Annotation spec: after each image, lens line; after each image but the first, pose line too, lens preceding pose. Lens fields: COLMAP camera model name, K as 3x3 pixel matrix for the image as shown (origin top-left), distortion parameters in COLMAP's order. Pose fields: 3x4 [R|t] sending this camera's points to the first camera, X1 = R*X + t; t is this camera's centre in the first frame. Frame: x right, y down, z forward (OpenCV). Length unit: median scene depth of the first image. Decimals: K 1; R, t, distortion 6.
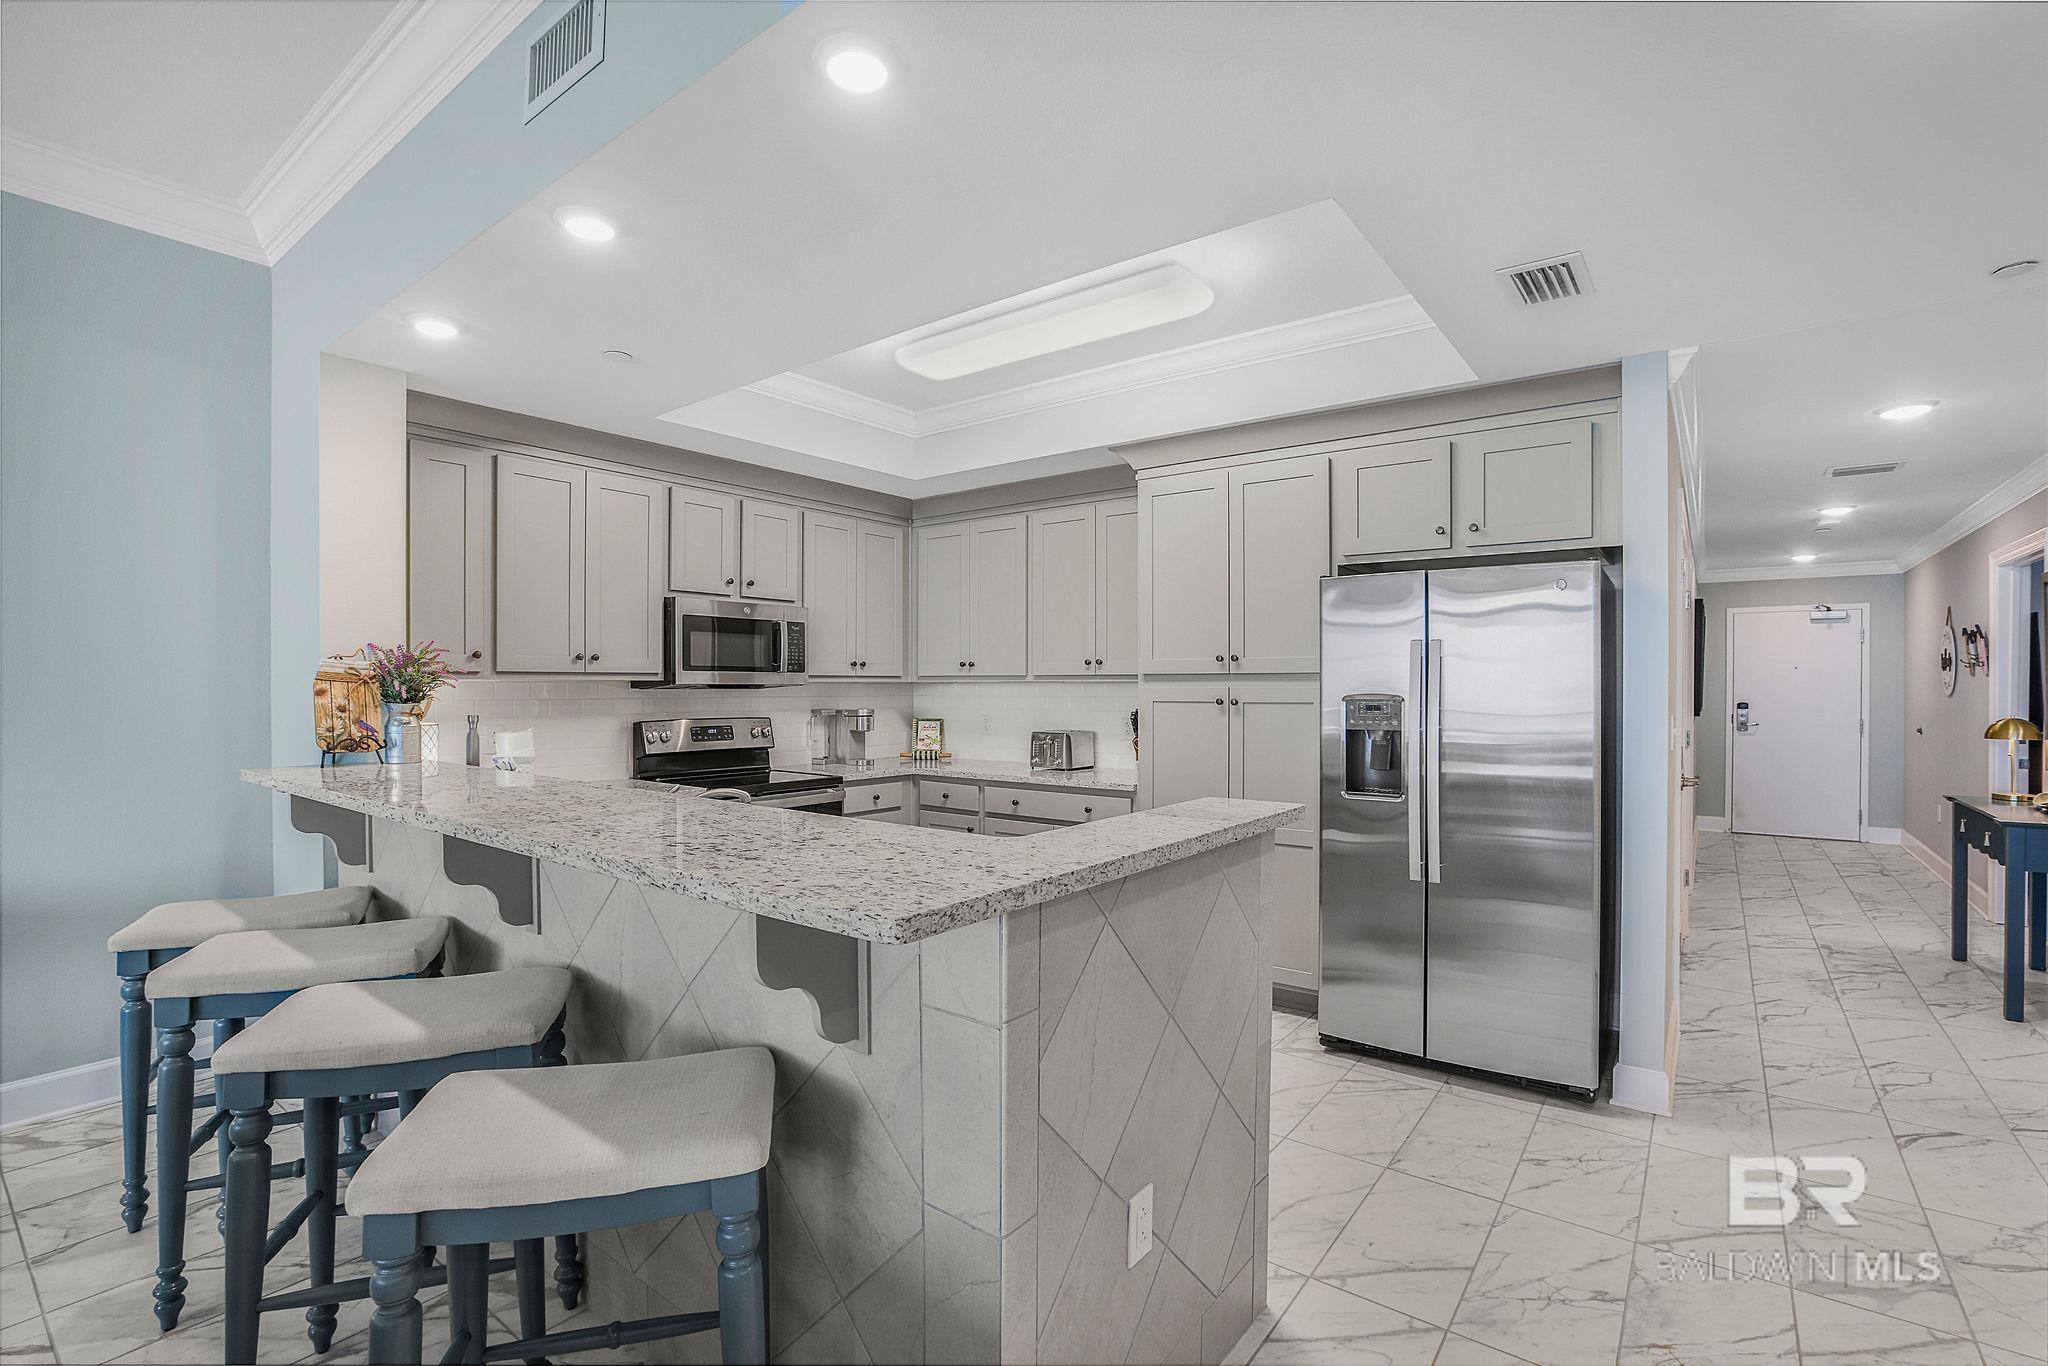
lens RADIAL K [[899.0, 0, 1024.0], [0, 899.0, 683.0], [0, 0, 1]] dist [-0.025716, 0.000315]
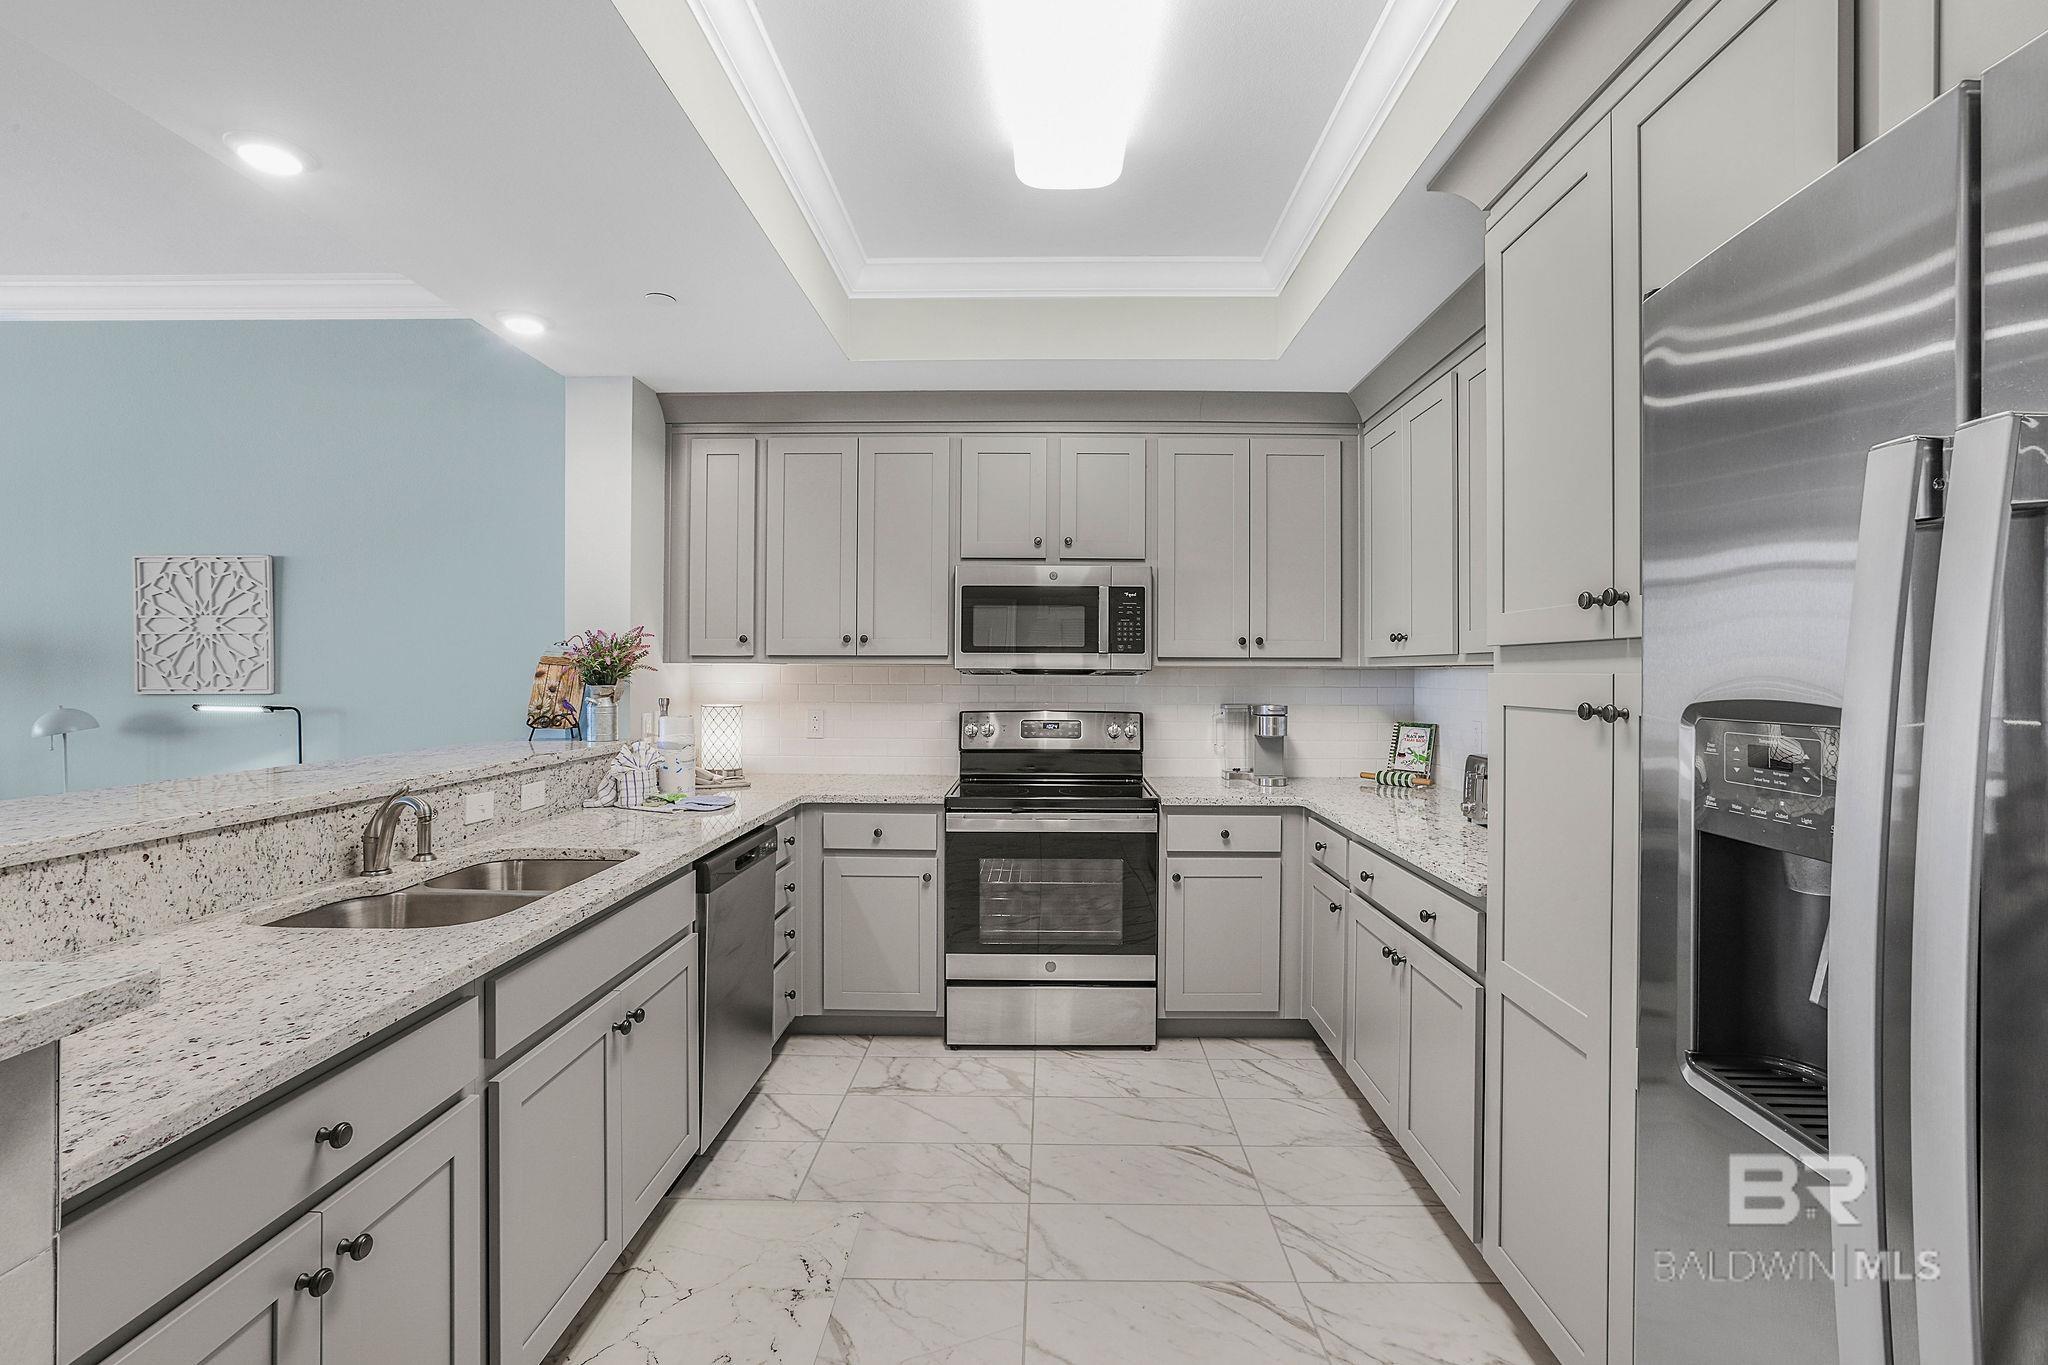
lens RADIAL K [[939.4, 0, 1049.0], [0, 939.4, 667.1], [0, 0, 1]] dist [-0.022991, 0.000553]
pose [[0.609880, -0.003503, -0.792486, 0.507503], [-0.001431, 0.999984, -0.005522, 0.006467], [0.792493, 0.004502, 0.609865, 0.719801]]
